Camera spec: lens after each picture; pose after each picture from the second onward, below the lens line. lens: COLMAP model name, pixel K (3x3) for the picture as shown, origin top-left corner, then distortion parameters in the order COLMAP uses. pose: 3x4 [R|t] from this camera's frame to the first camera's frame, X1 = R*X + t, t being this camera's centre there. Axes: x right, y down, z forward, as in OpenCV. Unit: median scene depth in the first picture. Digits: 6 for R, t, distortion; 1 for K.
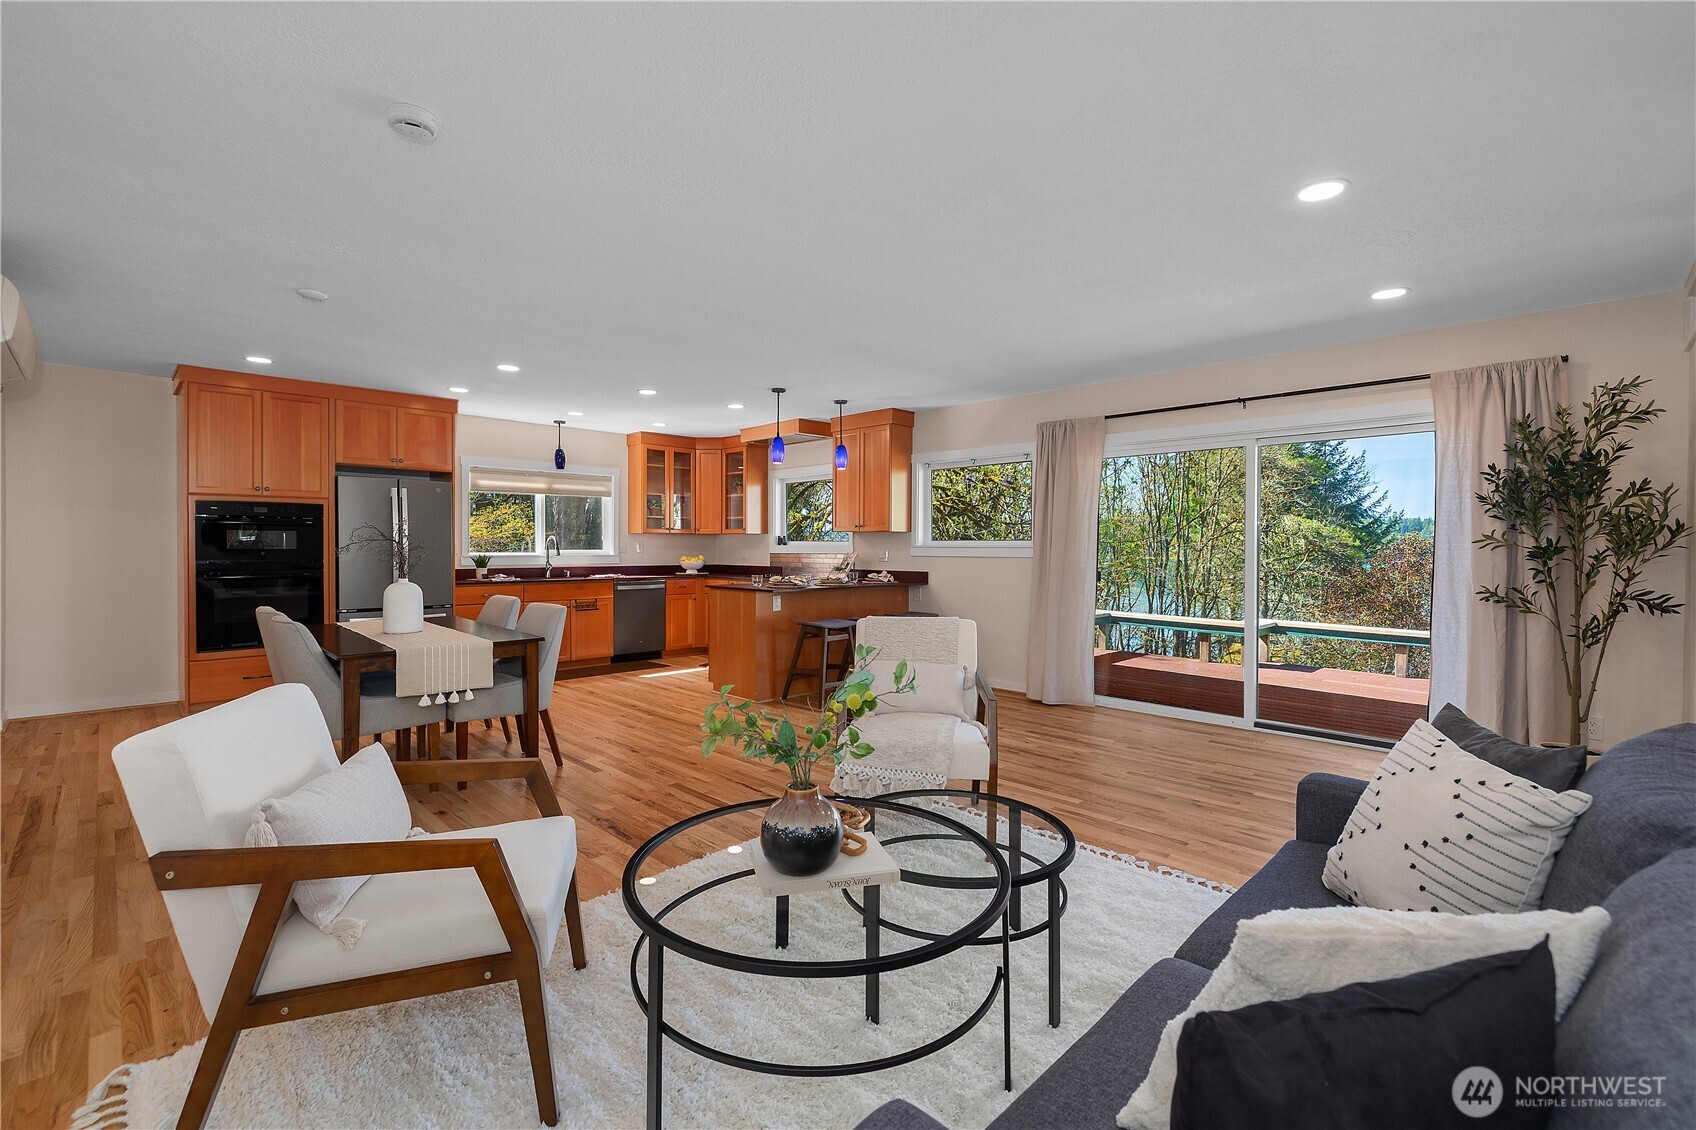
lens RADIAL K [[718.1, 0, 843.9], [0, 718.1, 563.2], [0, 0, 1]] dist [0.001241, 0.000108]
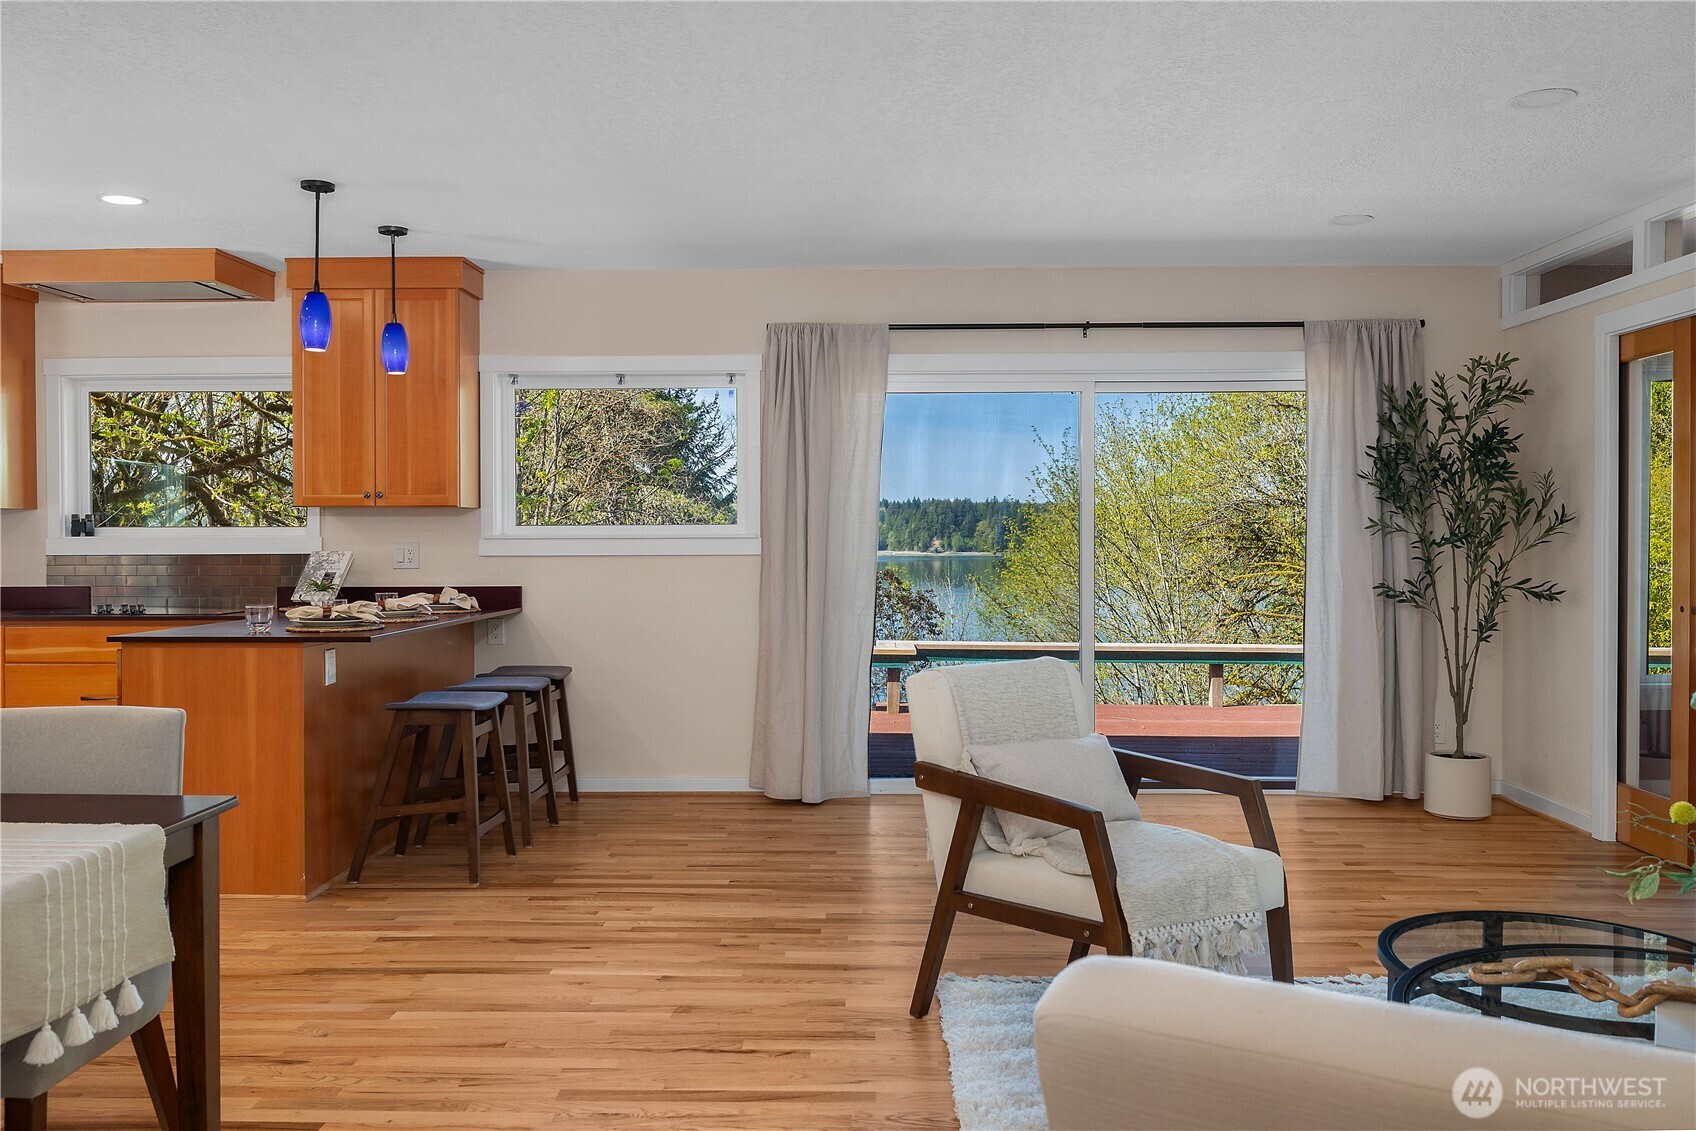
lens RADIAL K [[1271.9, 0, 848.0], [0, 1271.9, 565.5], [0, 0, 1]] dist [0.007441, -0.001292]
pose [[0.737593, -0.022001, 0.674887, -0.451171], [0.021110, 0.999732, 0.009519, -0.008922], [-0.674915, 0.007226, 0.737860, 0.233506]]
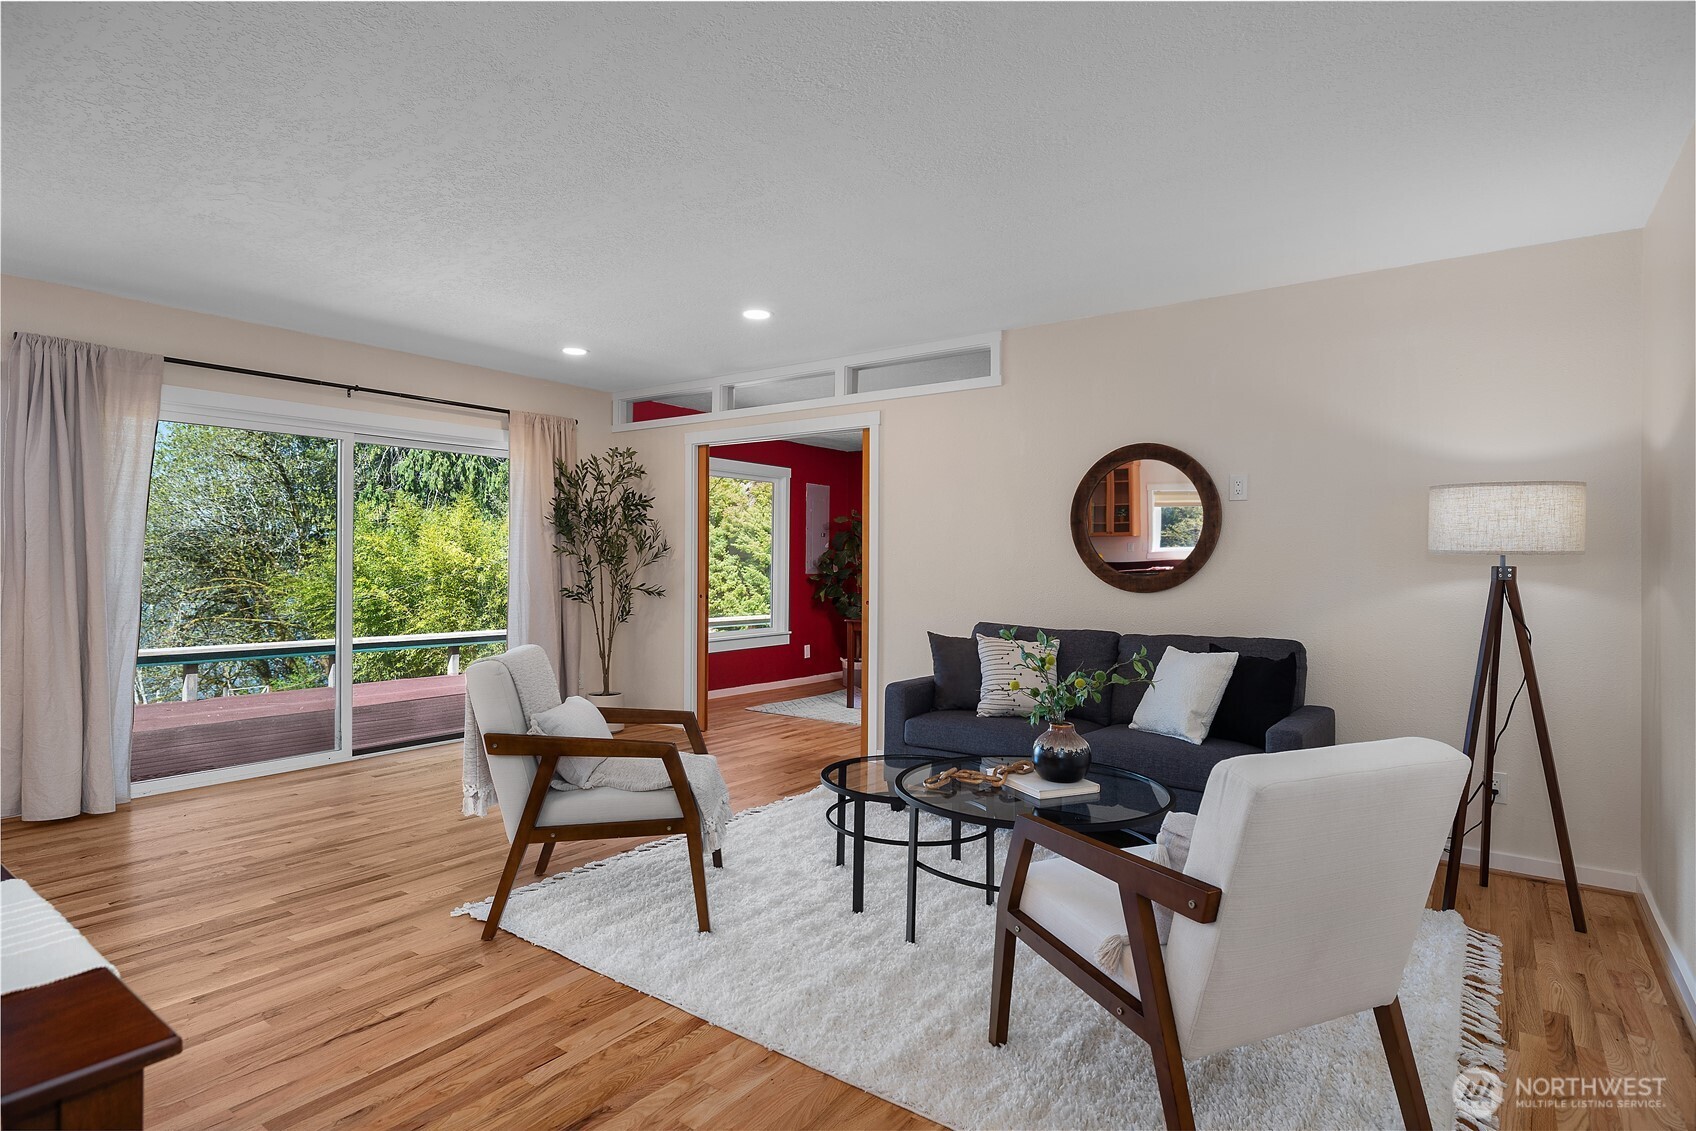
lens RADIAL K [[856.0, 0, 848.0], [0, 856.0, 565.5], [0, 0, 1]] dist [-0.039647, 0.001568]
pose [[-0.144044, -0.009200, 0.989529, -0.547092], [0.017412, 0.999778, 0.011830, -0.009826], [-0.989418, 0.018934, -0.143852, 0.536039]]
